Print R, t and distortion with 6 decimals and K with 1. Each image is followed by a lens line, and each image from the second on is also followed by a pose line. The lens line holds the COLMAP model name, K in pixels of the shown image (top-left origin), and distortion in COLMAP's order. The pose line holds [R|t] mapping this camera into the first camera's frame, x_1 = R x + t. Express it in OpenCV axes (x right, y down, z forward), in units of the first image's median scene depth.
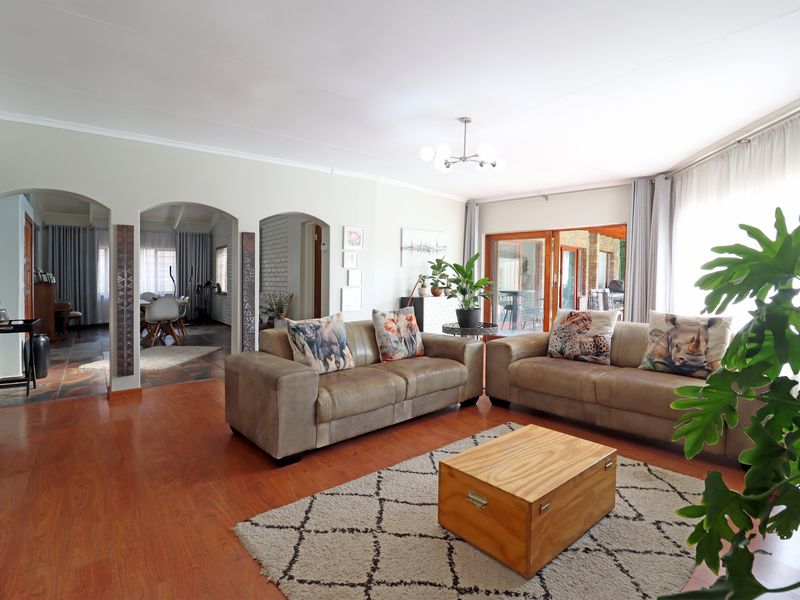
lens RADIAL K [[425.7, 0, 389.5], [0, 425.7, 300.5], [0, 0, 1]] dist [-0.025566, -0.001289]
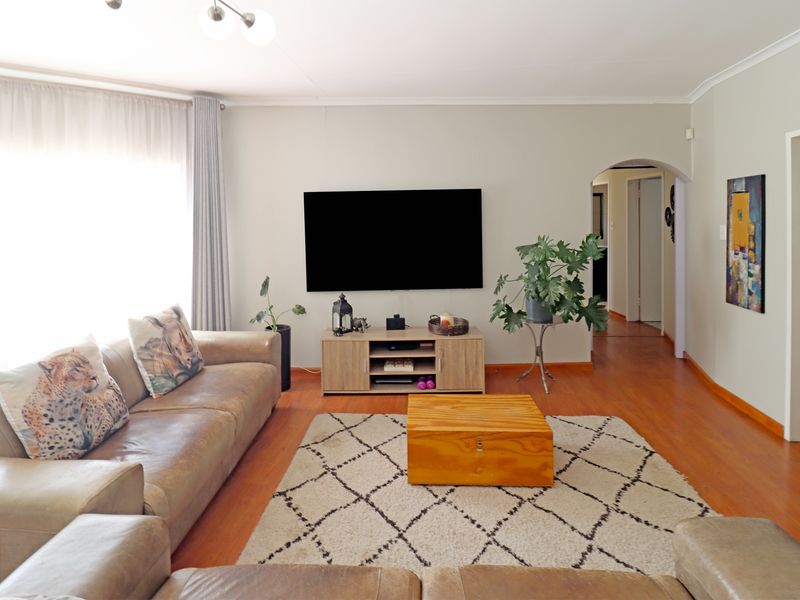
lens RADIAL K [[425.7, 0, 387.2], [0, 425.7, 226.9], [0, 0, 1]] dist [-0.025566, -0.001289]
pose [[-0.720493, 0.010192, 0.693387, -0.322681], [0.058216, 0.997251, 0.045833, -0.223785], [-0.691014, 0.073389, -0.719106, 1.888541]]
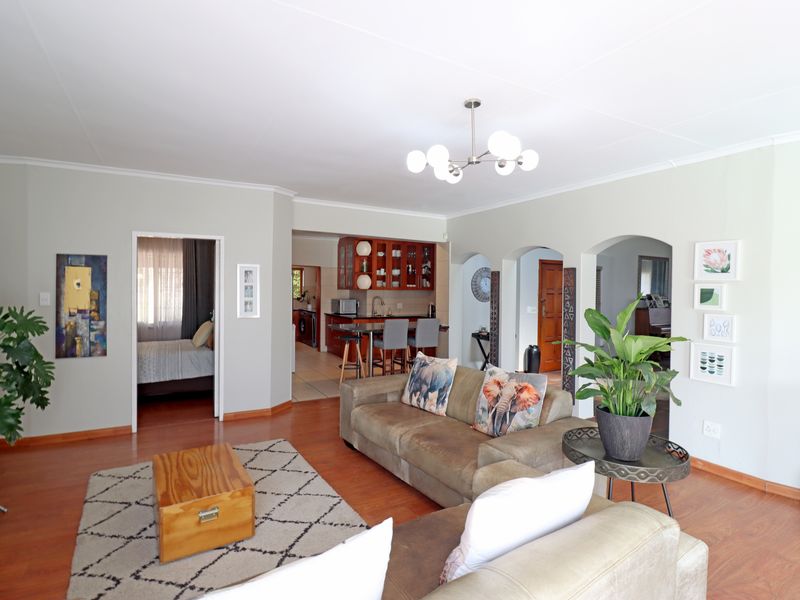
lens RADIAL K [[425.7, 0, 398.0], [0, 425.7, 296.7], [0, 0, 1]] dist [-0.025566, -0.001289]
pose [[-0.130365, 0.035811, -0.990819, 1.413944], [-0.061117, 0.997157, 0.044081, -0.239952], [0.989581, 0.066302, -0.127806, 1.620544]]
